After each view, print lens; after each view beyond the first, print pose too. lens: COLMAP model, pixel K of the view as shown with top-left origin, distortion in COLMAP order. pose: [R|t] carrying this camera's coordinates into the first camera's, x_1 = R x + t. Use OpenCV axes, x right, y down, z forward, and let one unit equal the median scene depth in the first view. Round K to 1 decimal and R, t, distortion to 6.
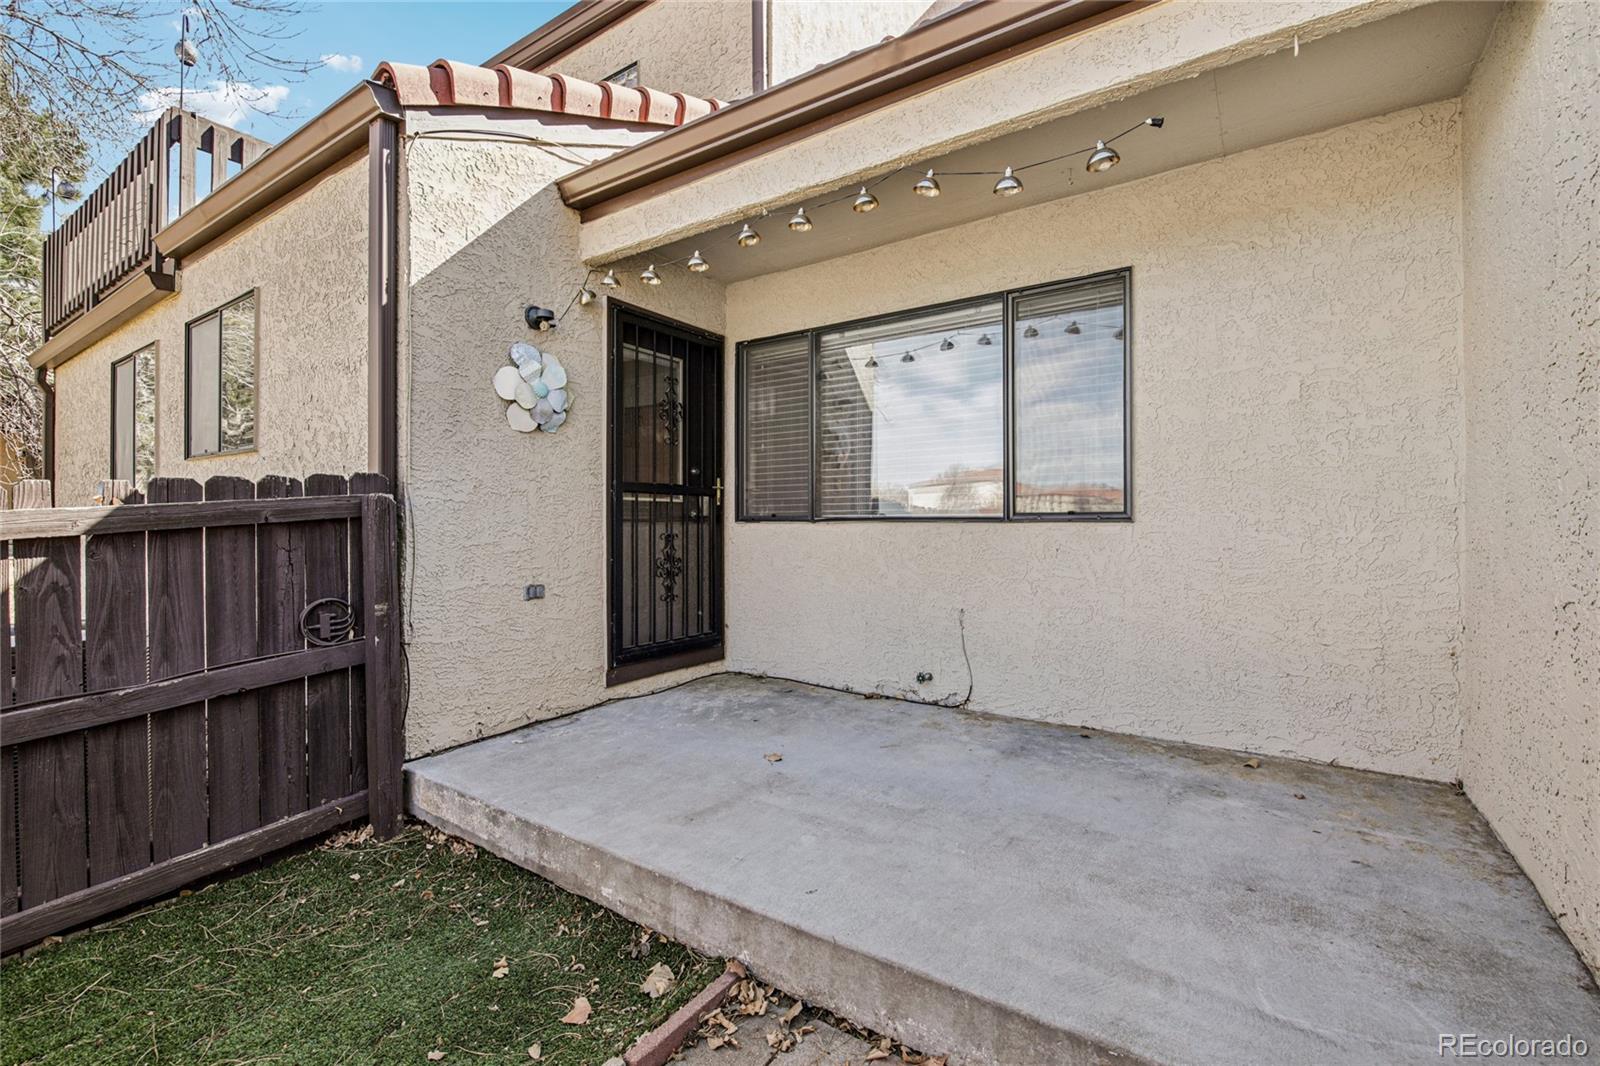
lens RADIAL K [[697.8, 0, 805.4], [0, 697.8, 526.2], [0, 0, 1]] dist [0.000833, -0.010271]
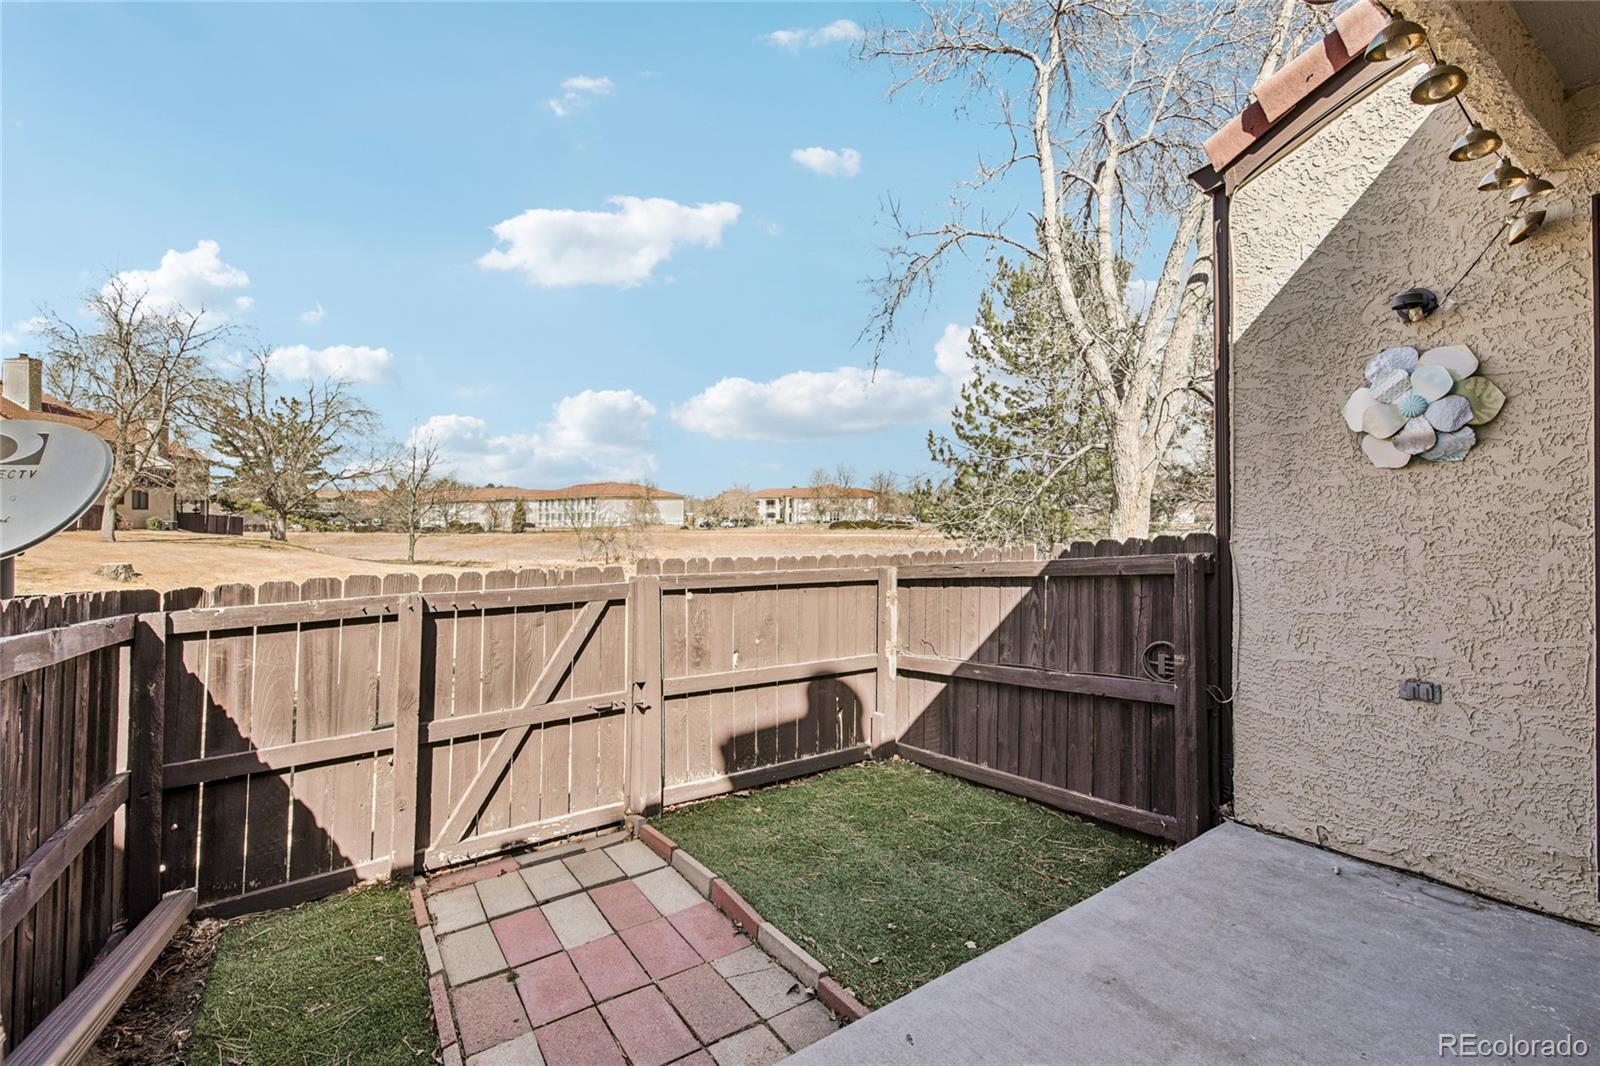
lens RADIAL K [[697.8, 0, 805.4], [0, 697.8, 526.2], [0, 0, 1]] dist [0.000833, -0.010271]
pose [[-0.363803, 0.004761, -0.931464, 0.546894], [-0.003325, 0.999974, 0.006410, -0.083792], [0.931470, 0.005430, -0.363778, 0.748257]]
